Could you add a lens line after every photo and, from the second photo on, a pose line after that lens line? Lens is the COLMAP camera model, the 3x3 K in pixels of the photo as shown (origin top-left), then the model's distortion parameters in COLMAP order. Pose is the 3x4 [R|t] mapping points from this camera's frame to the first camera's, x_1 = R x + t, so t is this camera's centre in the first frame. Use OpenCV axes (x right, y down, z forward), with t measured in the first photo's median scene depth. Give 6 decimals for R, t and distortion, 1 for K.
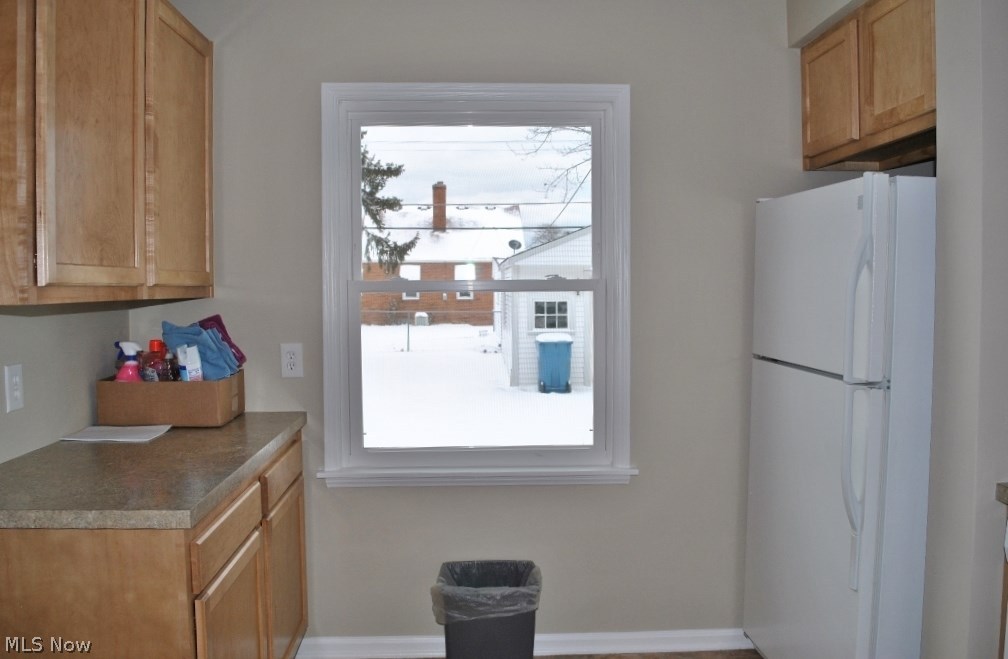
lens RADIAL K [[813.7, 0, 504.0], [0, 813.7, 329.5], [0, 0, 1]] dist [-0.078364, -0.001128]
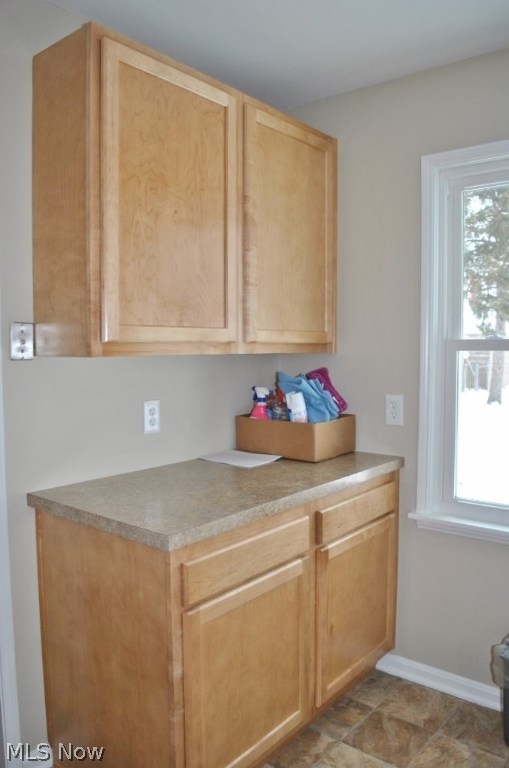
lens RADIAL K [[611.0, 0, 254.5], [0, 611.0, 384.0], [0, 0, 1]] dist [-0.078509, -0.004114]
pose [[0.740577, 0.042752, -0.670611, 0.177704], [-0.036011, 0.999065, 0.023923, -0.012357], [0.671006, 0.006433, 0.741424, 0.273283]]
